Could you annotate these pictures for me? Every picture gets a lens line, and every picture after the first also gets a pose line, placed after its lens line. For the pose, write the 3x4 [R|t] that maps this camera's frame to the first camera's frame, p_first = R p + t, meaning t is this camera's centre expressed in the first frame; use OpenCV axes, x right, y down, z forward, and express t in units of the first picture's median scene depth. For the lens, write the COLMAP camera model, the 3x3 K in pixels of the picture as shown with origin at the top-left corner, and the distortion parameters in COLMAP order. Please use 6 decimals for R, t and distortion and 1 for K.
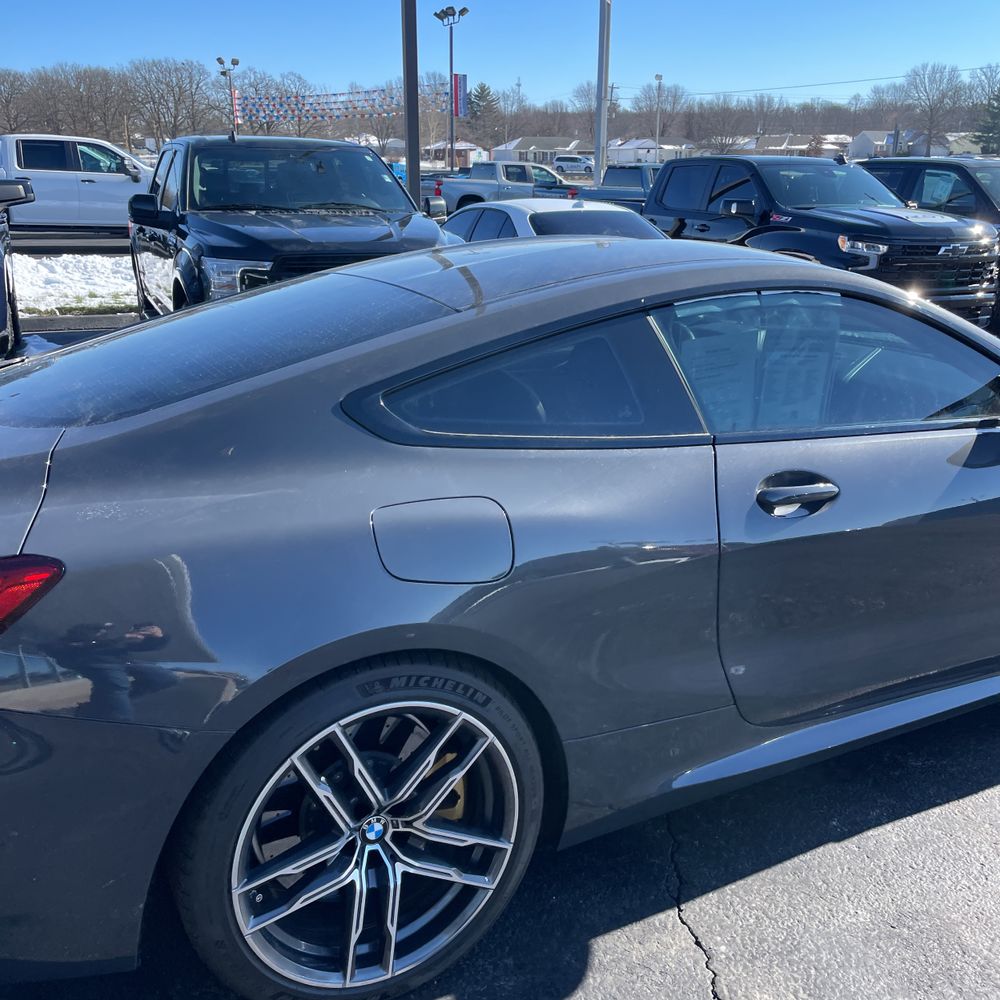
lens RADIAL K [[1013.0, 0, 500.0], [0, 1013.0, 500.0], [0, 0, 1]] dist [0.092158, -0.114986]
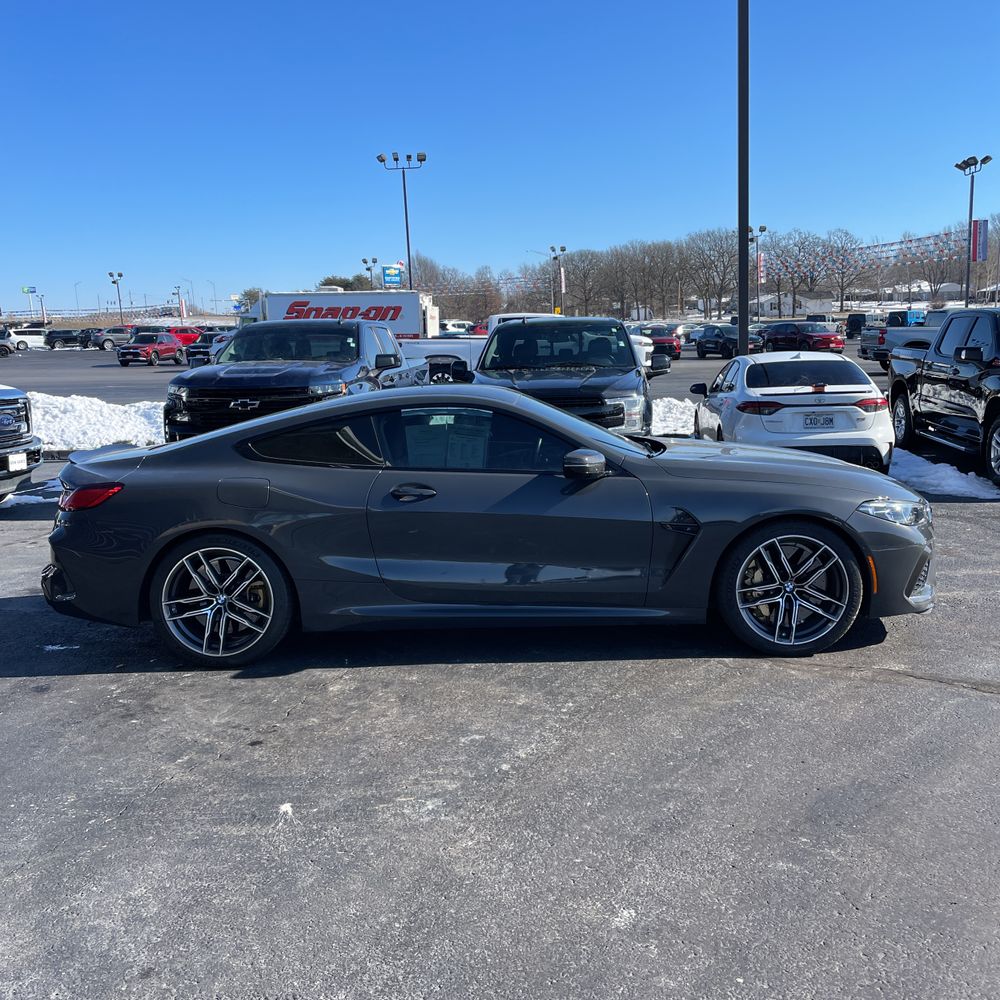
lens RADIAL K [[1013.0, 0, 500.0], [0, 1013.0, 500.0], [0, 0, 1]] dist [0.092158, -0.114986]
pose [[0.873249, 0.042467, -0.485421, 1.543934], [-0.109917, 0.987686, -0.111328, 0.239747], [0.474716, 0.150573, 0.867164, -0.870171]]
